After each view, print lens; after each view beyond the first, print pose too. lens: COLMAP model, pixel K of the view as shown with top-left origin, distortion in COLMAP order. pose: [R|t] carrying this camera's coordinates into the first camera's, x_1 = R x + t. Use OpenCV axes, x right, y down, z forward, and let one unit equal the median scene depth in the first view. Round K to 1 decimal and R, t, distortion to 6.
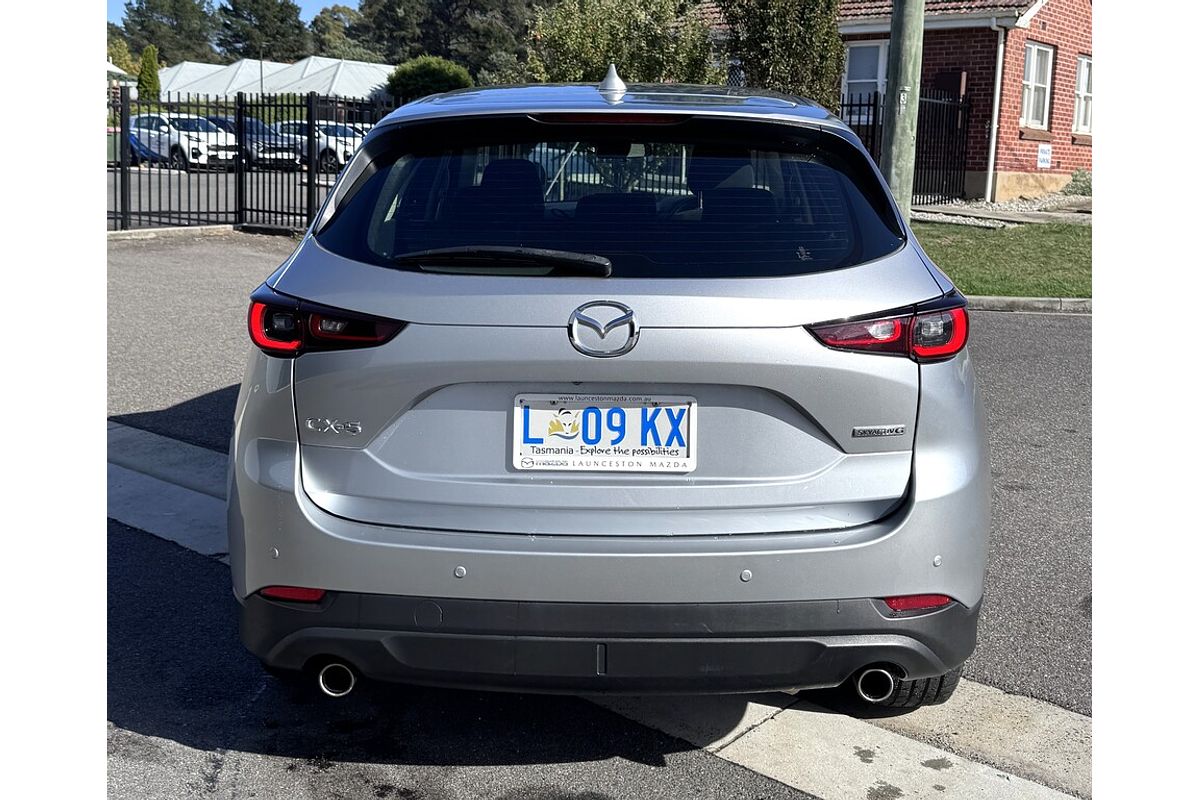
lens RADIAL K [[1111.8, 0, 600.4], [0, 1111.8, 355.7], [0, 0, 1]] dist [0.012052, -0.003273]
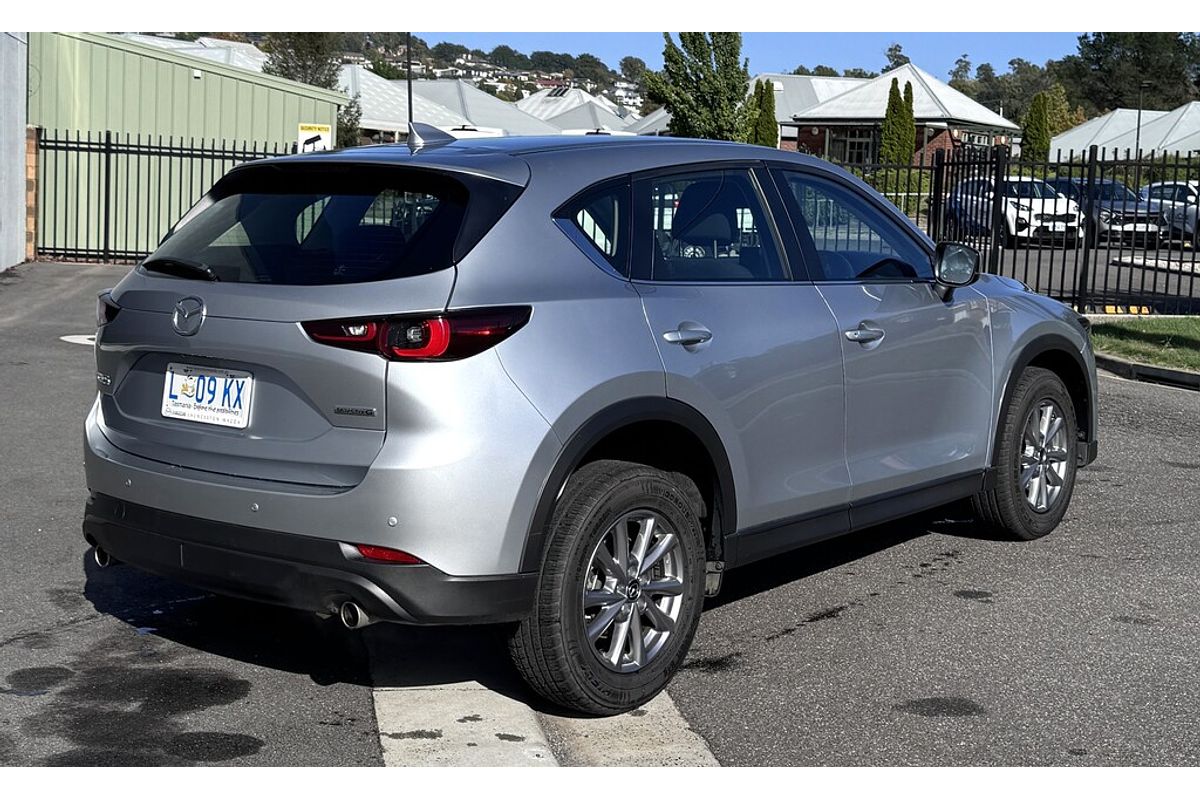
lens RADIAL K [[1408.5, 0, 603.3], [0, 1408.5, 484.1], [0, 0, 1]] dist [0.115041, -0.023606]
pose [[0.800181, 0.110452, -0.589500, 1.415074], [-0.110974, 0.993191, 0.035455, 0.060786], [0.589402, 0.037049, 0.806990, -0.125418]]
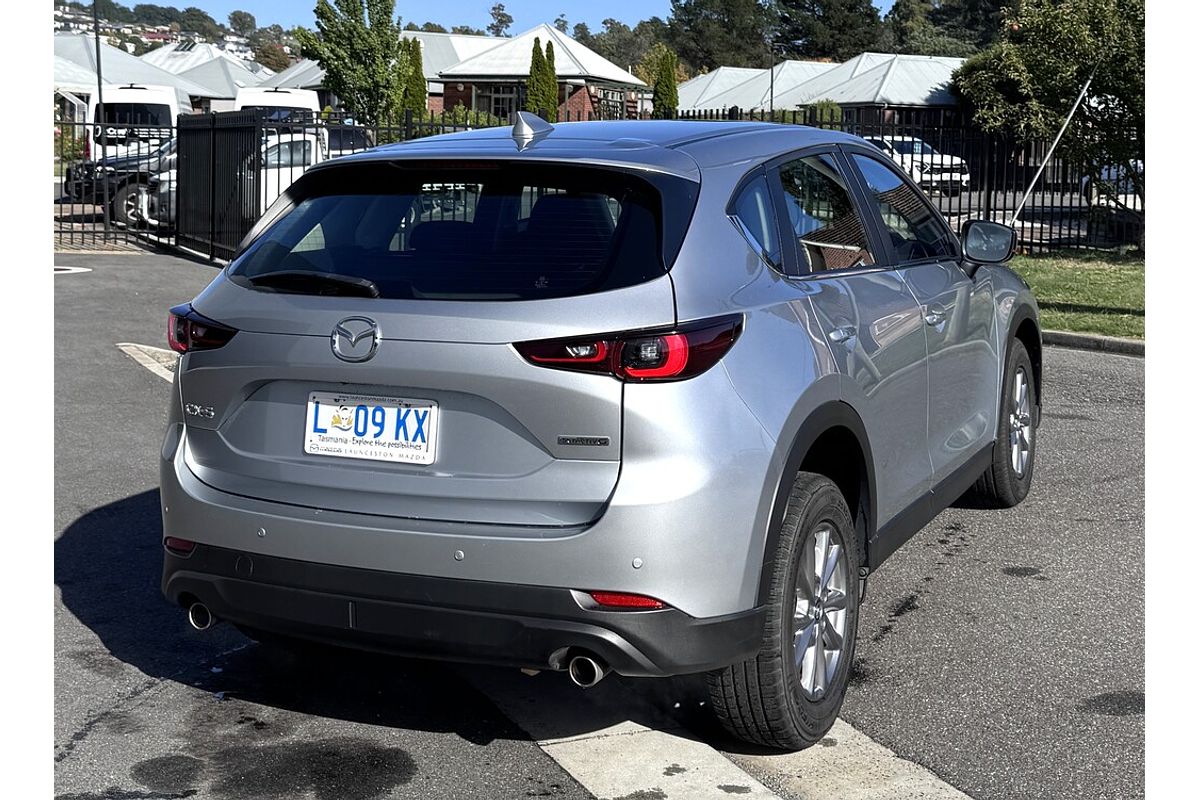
lens RADIAL K [[1410.3, 0, 600.0], [0, 1410.3, 400.0], [0, 0, 1]] dist [0.087148, -0.005770]
pose [[0.912254, 0.050948, -0.406444, 0.829457], [-0.059953, 0.998157, -0.009443, 0.038465], [0.405214, 0.032982, 0.913627, -0.288533]]
